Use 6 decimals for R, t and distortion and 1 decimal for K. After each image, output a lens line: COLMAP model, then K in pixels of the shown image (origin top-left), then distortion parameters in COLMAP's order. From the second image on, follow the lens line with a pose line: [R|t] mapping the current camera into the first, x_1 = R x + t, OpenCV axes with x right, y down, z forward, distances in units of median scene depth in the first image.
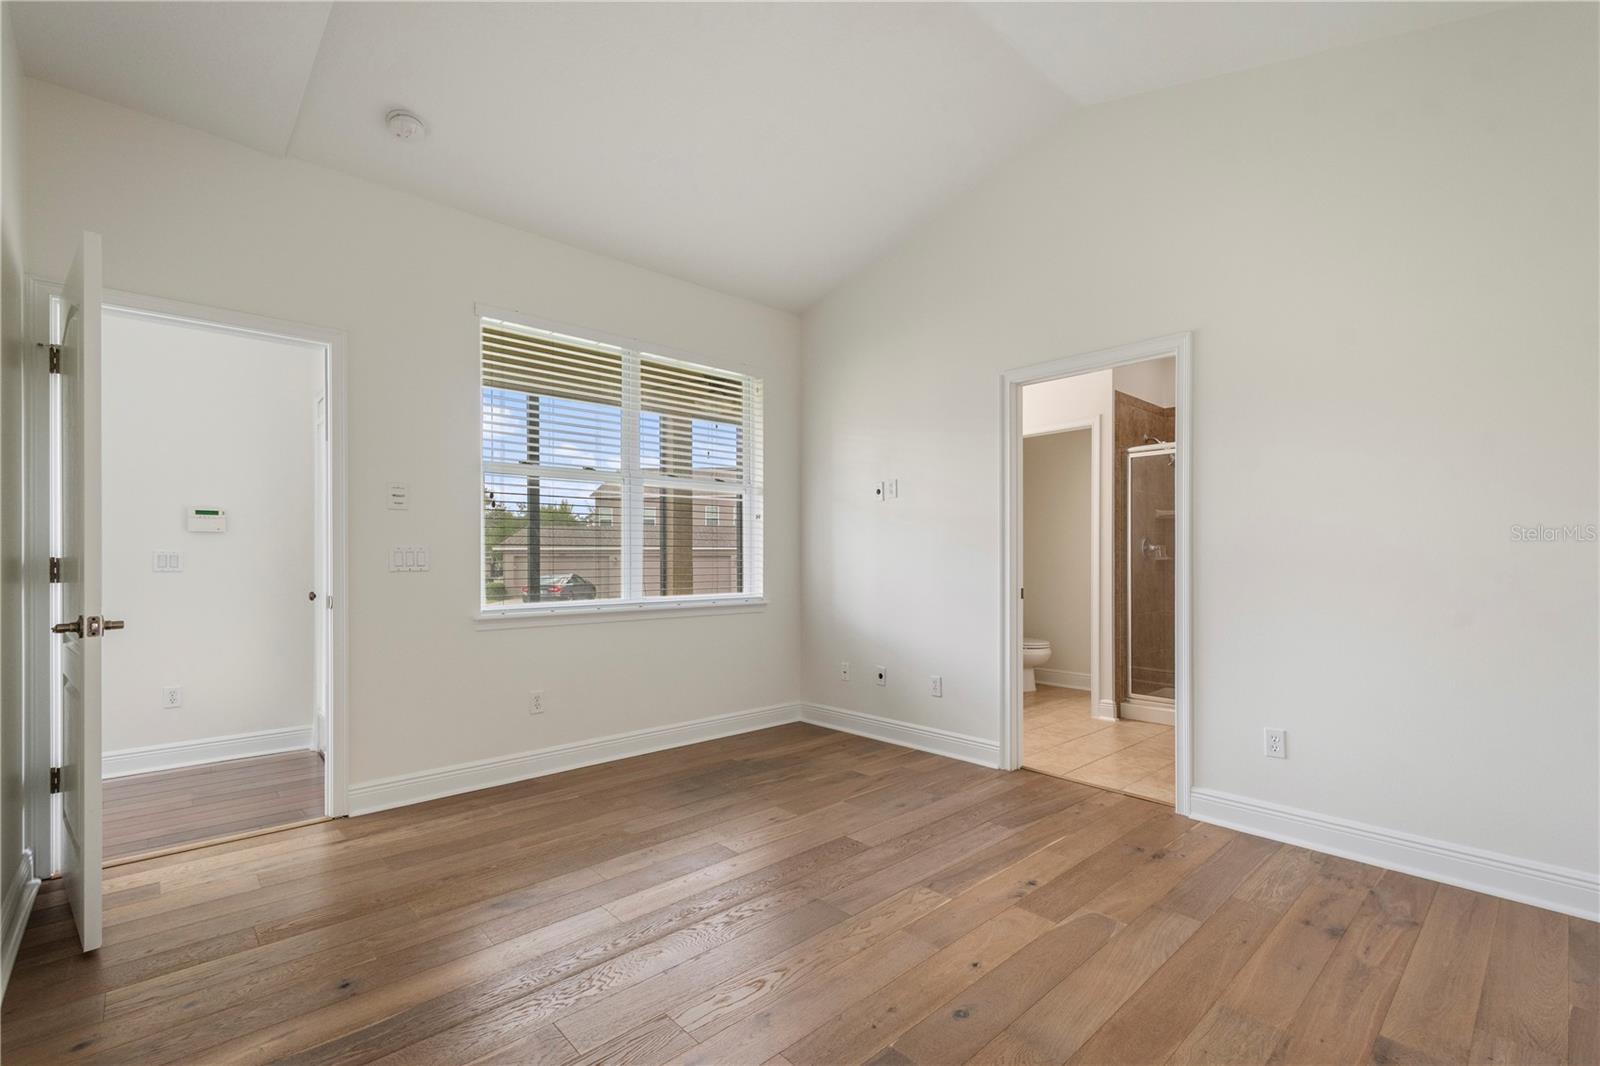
lens RADIAL K [[715.9, 0, 808.1], [0, 715.9, 562.8], [0, 0, 1]] dist [0.008222, -0.002304]
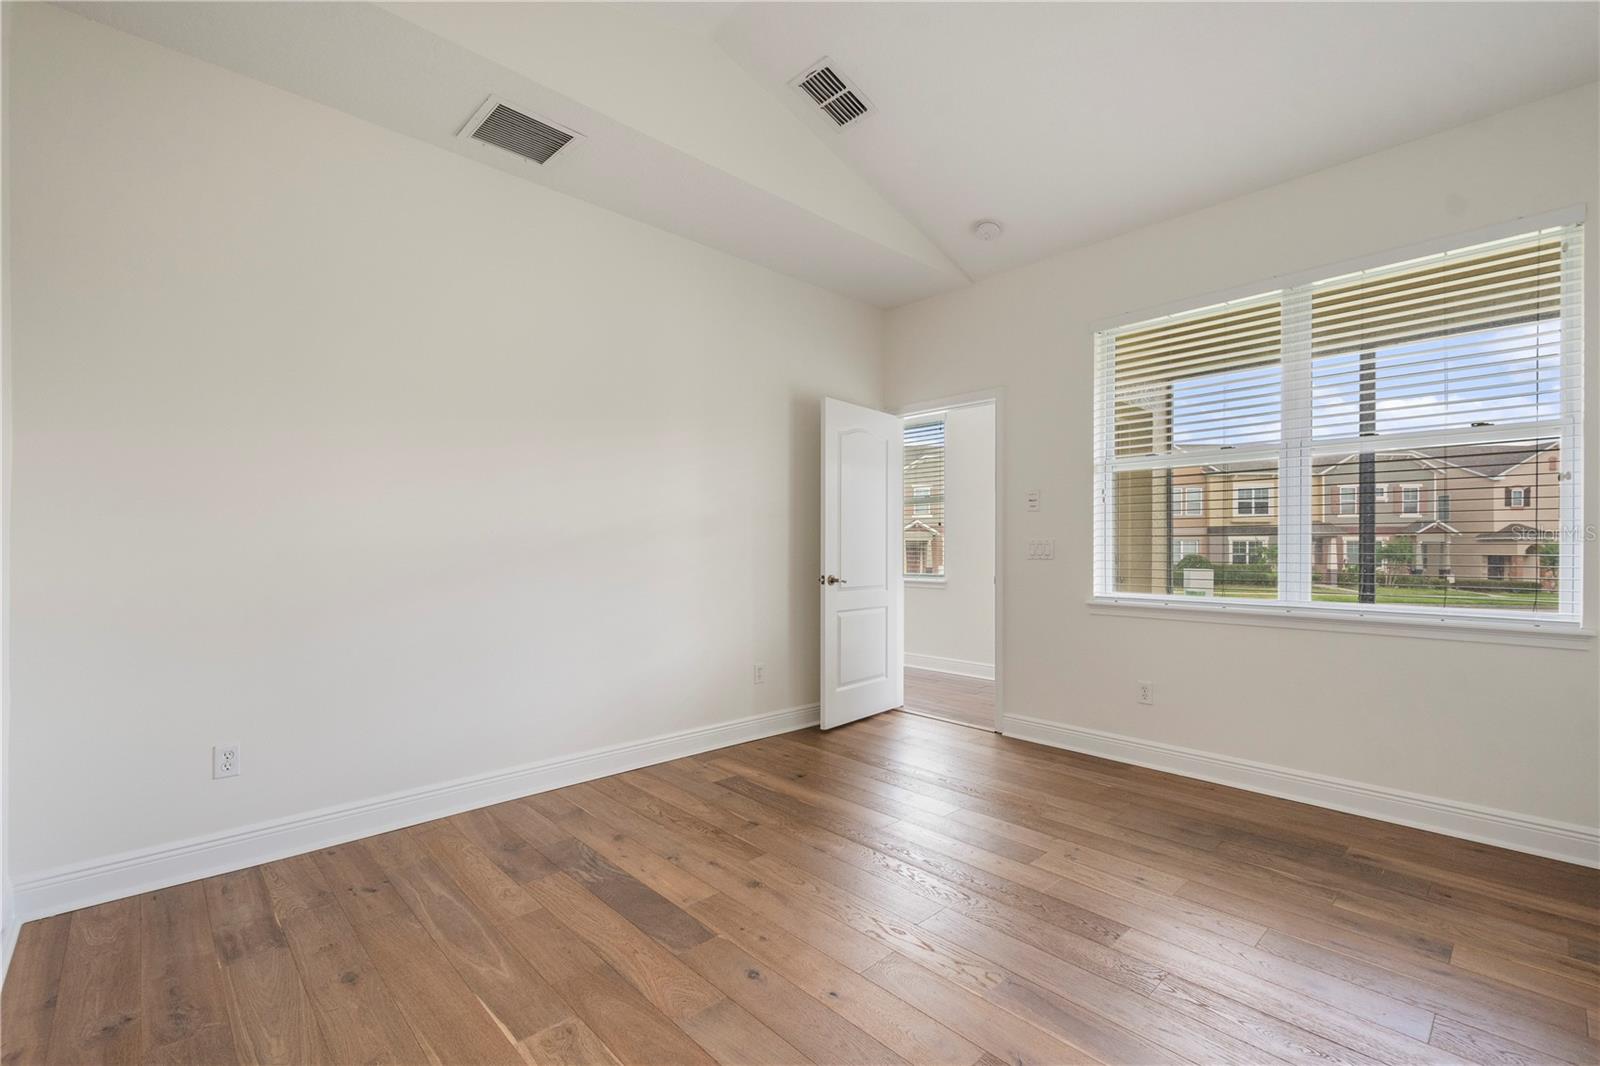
lens RADIAL K [[715.9, 0, 808.8], [0, 715.9, 544.1], [0, 0, 1]] dist [0.008222, -0.002304]
pose [[0.001578, -0.000494, -0.999999, 0.605846], [-0.014573, 0.999894, -0.000517, -0.005944], [0.999893, 0.014574, 0.001571, 0.506518]]
